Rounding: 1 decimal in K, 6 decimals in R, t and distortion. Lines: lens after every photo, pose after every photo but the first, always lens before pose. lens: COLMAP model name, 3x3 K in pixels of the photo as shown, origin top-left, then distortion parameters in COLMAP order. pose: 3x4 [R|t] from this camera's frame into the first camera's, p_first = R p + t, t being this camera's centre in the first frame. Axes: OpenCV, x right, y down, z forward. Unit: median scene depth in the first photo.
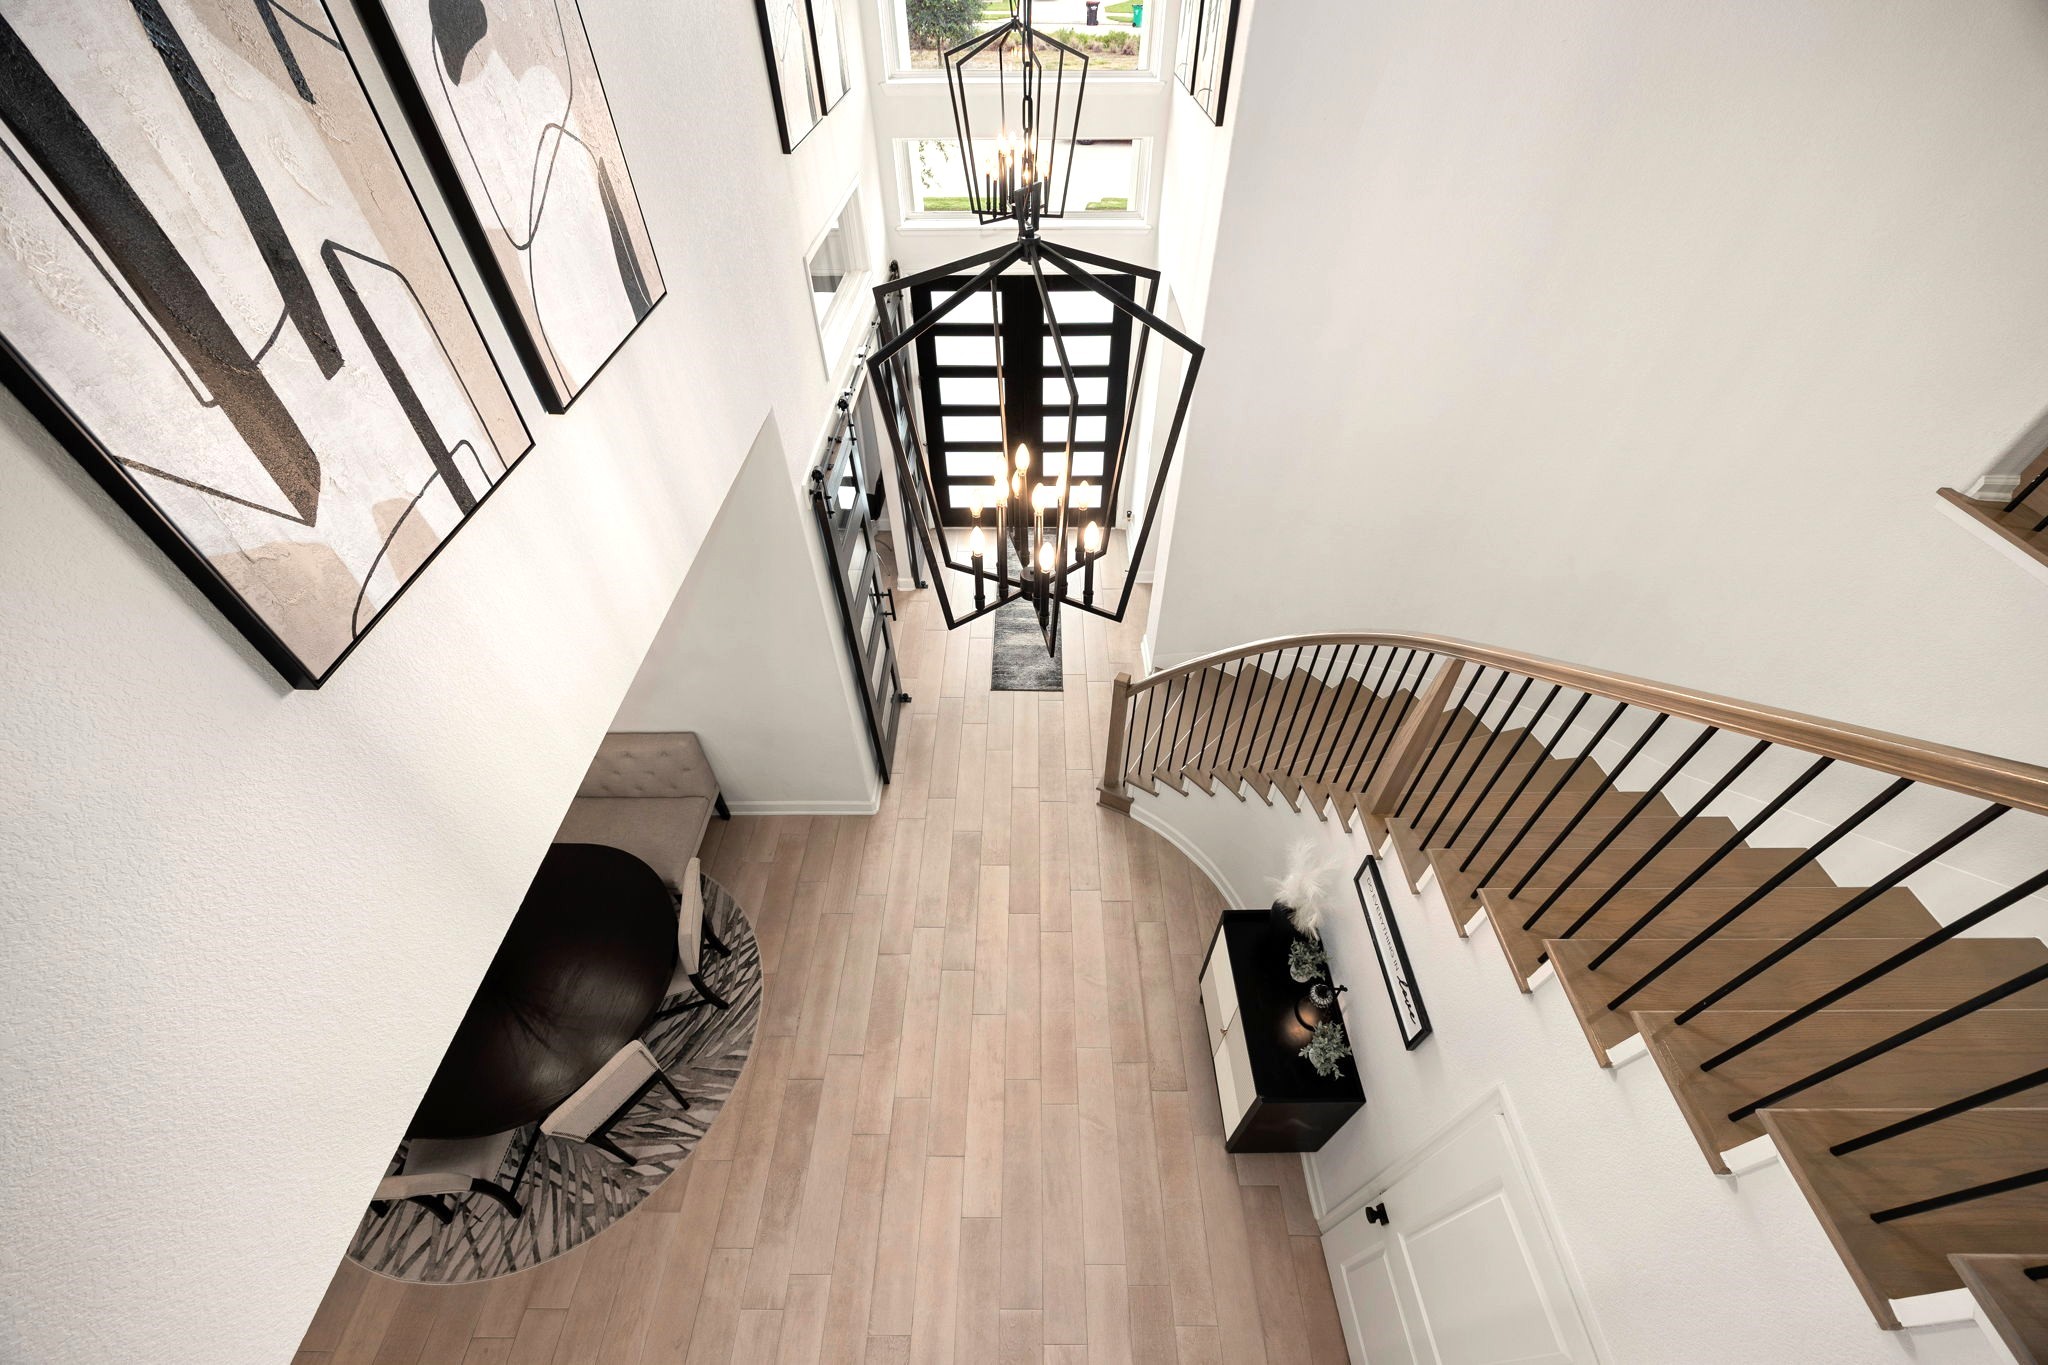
lens RADIAL K [[789.2, 0, 1032.7], [0, 789.2, 674.4], [0, 0, 1]] dist [0.000071, 0.000014]
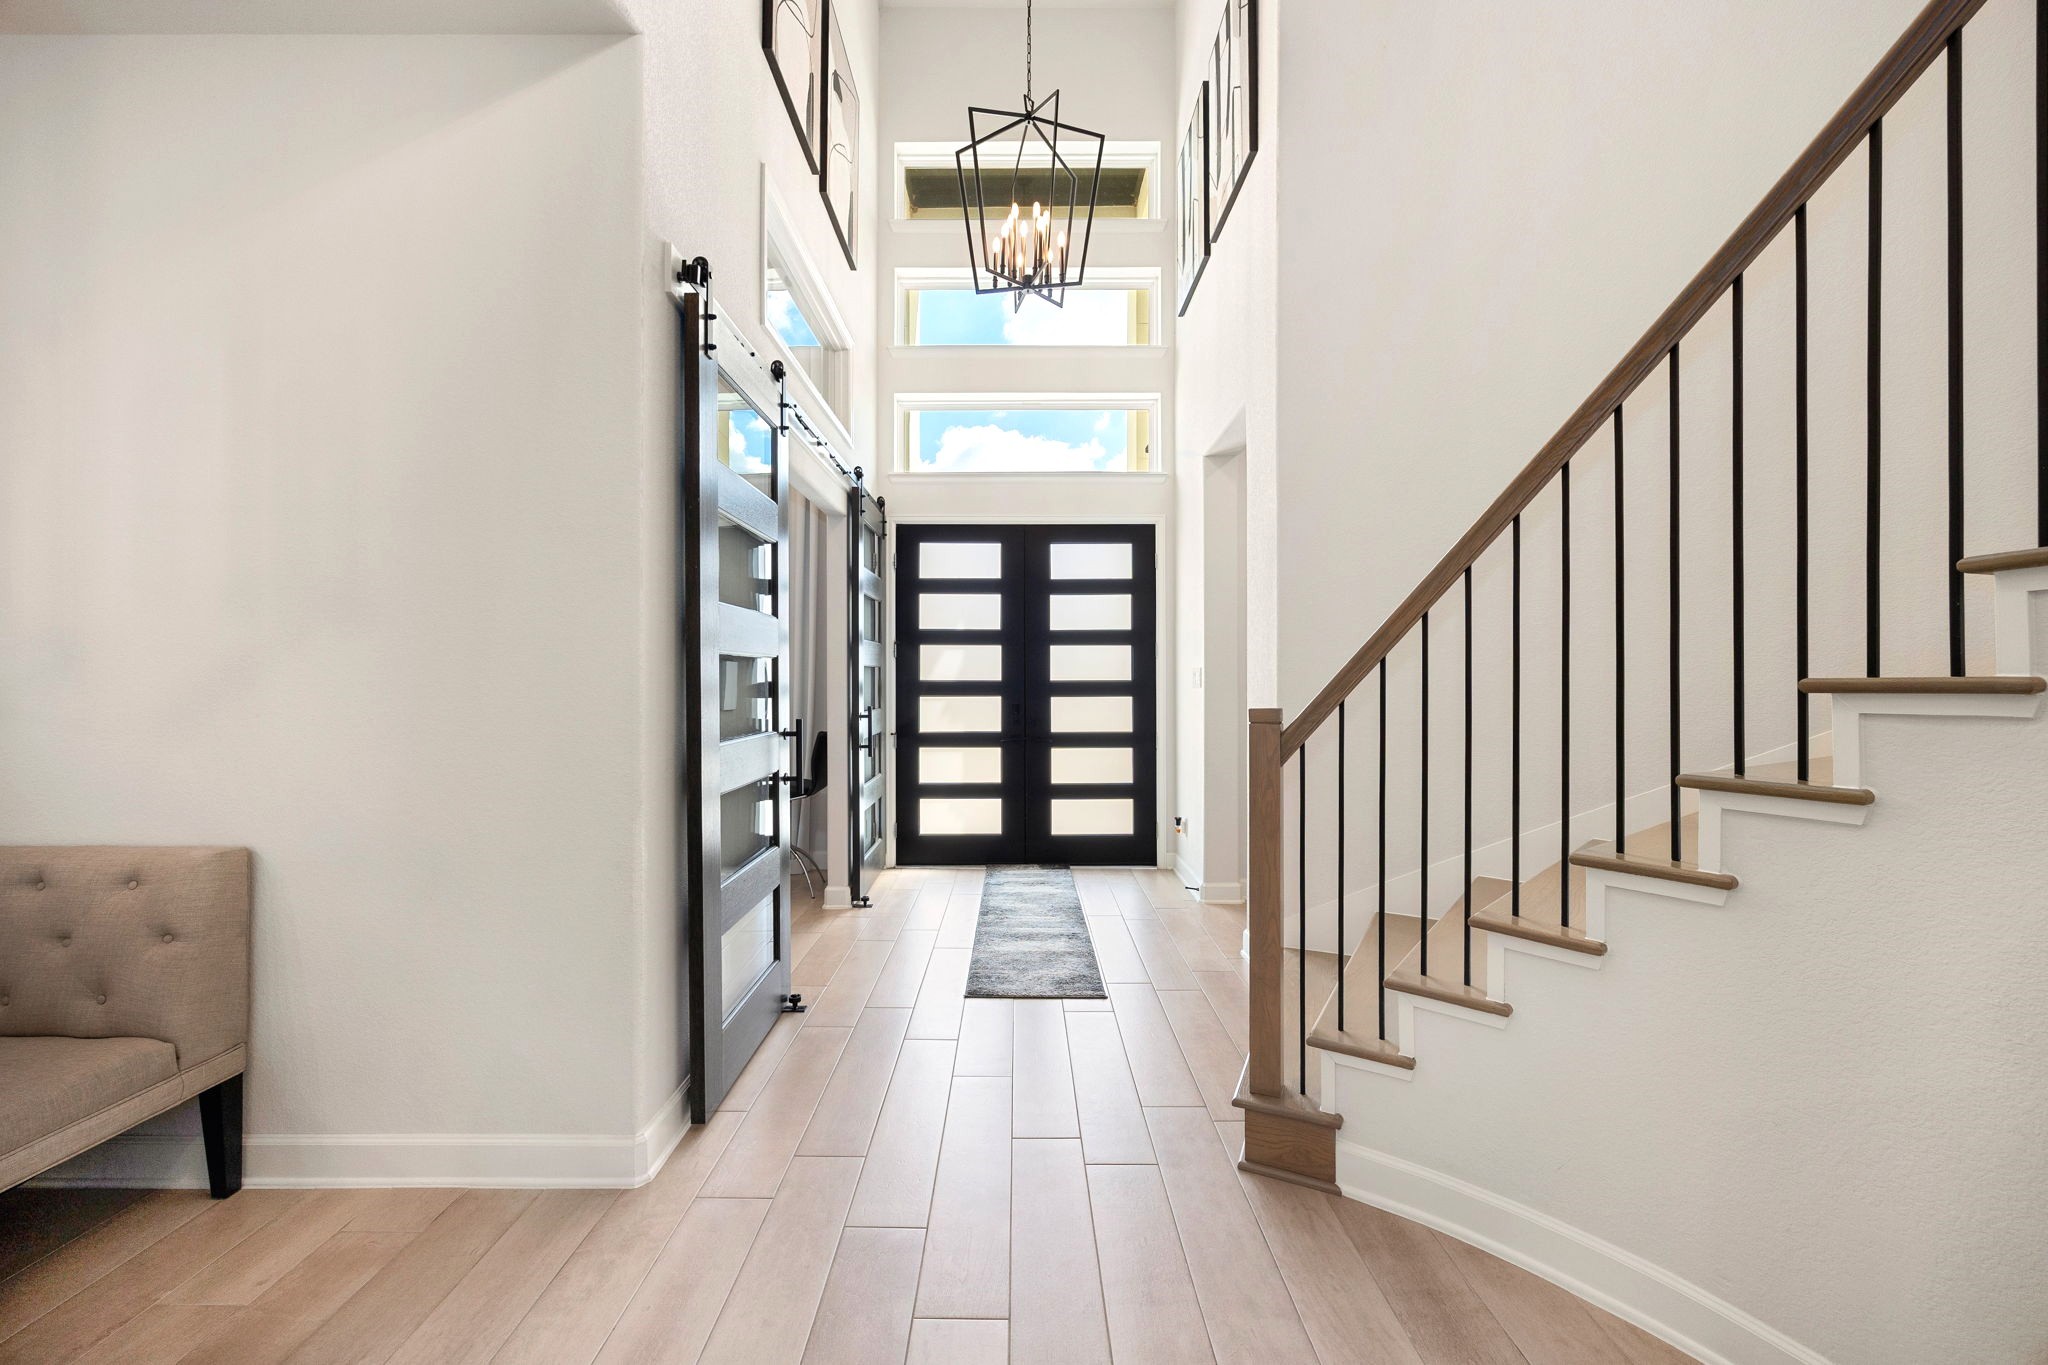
lens RADIAL K [[789.2, 0, 1016.2], [0, 789.2, 685.4], [0, 0, 1]] dist [0.000071, 0.000014]
pose [[0.999997, 0.002348, -0.000705, -0.025277], [-0.002141, 0.696511, -0.717543, 0.276799], [-0.001194, 0.717543, 0.696514, 0.579975]]
